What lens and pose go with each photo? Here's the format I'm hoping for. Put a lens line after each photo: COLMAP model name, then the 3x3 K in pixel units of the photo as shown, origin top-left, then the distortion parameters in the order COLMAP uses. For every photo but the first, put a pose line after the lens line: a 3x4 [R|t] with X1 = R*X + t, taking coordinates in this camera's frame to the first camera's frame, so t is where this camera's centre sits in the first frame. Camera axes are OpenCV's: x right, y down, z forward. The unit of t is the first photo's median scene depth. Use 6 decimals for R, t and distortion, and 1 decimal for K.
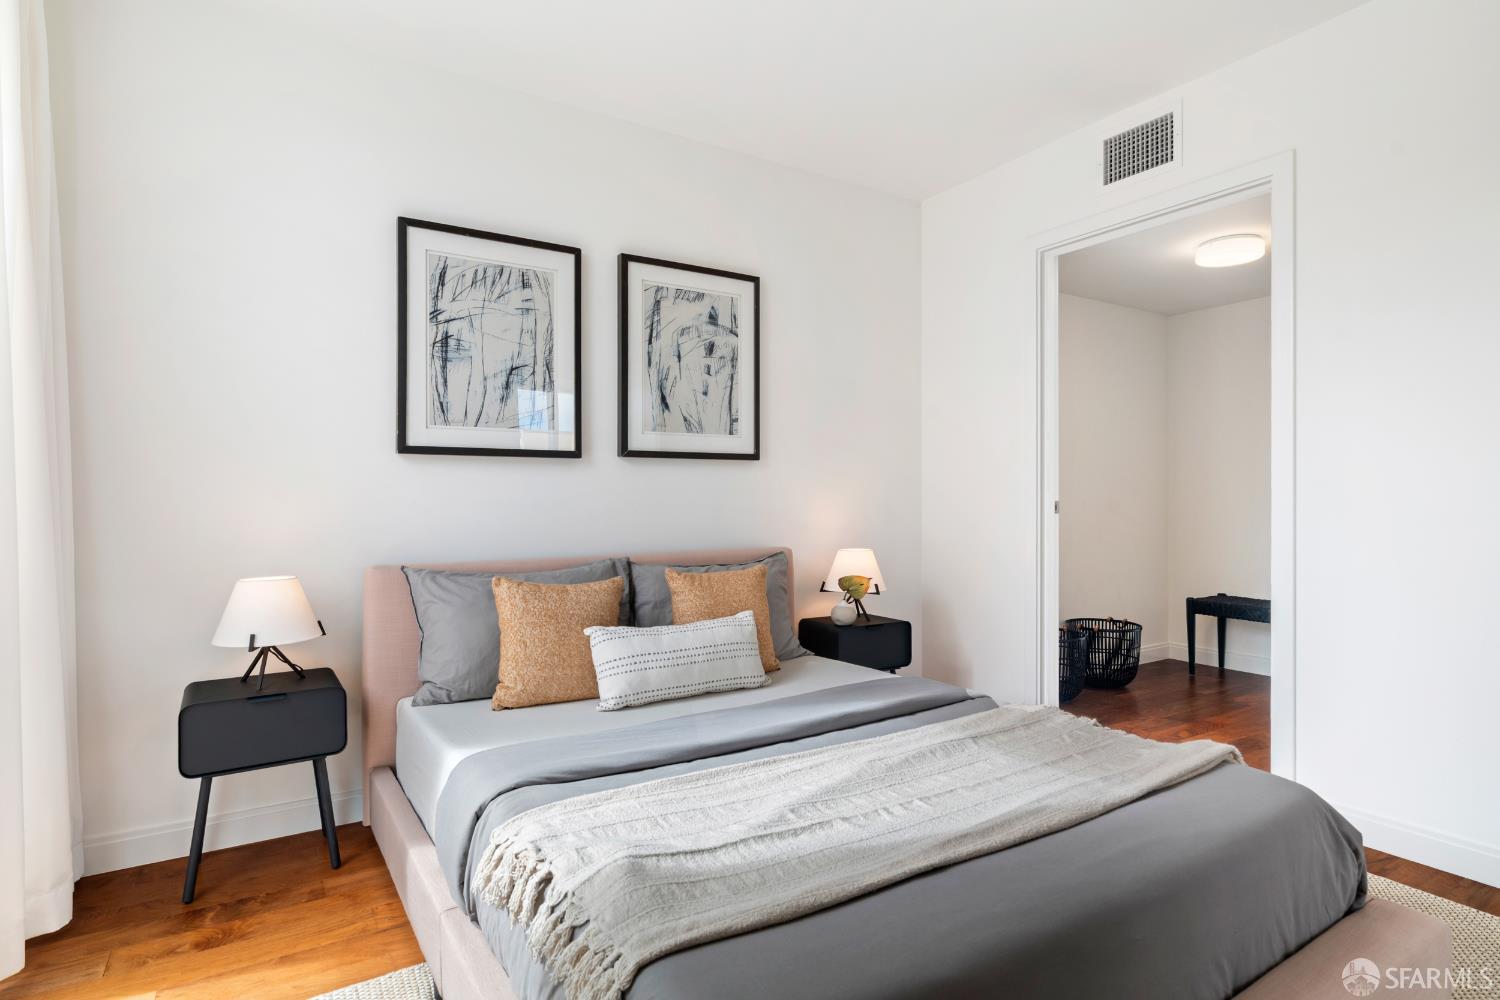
lens RADIAL K [[774.9, 0, 751.8], [0, 774.9, 498.6], [0, 0, 1]] dist [-0.012299, -0.000118]
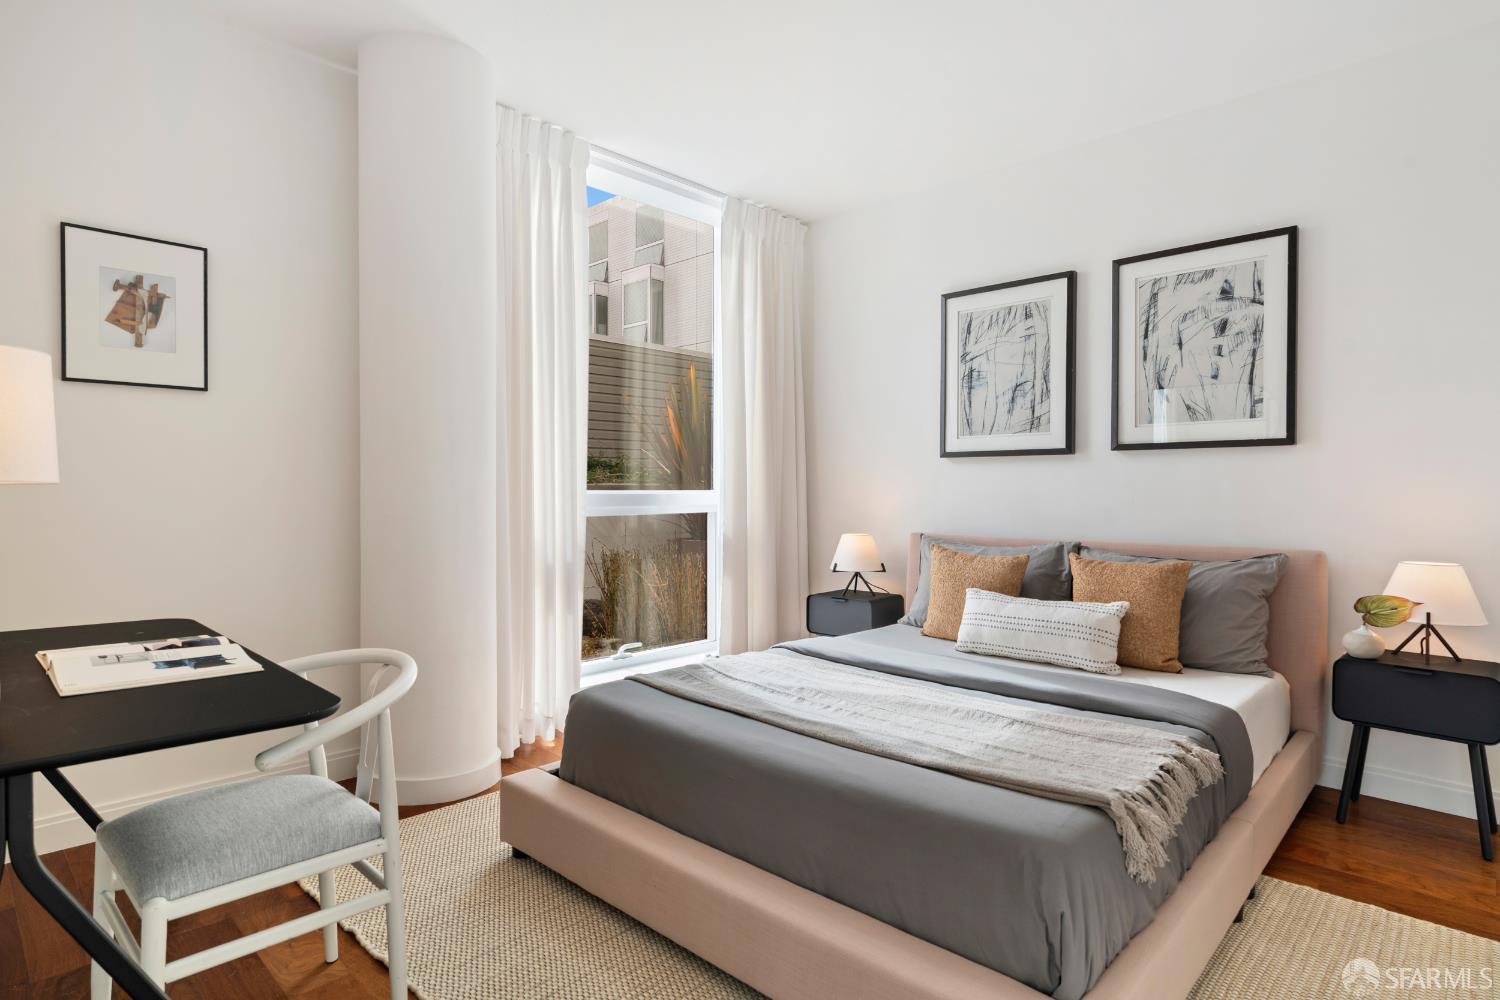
lens RADIAL K [[774.9, 0, 750.7], [0, 774.9, 495.7], [0, 0, 1]] dist [-0.012299, -0.000118]
pose [[0.249872, 0.009689, -0.968230, 0.737821], [-0.006999, 0.999942, 0.008200, 0.002807], [0.968253, 0.004728, 0.249926, 0.247793]]
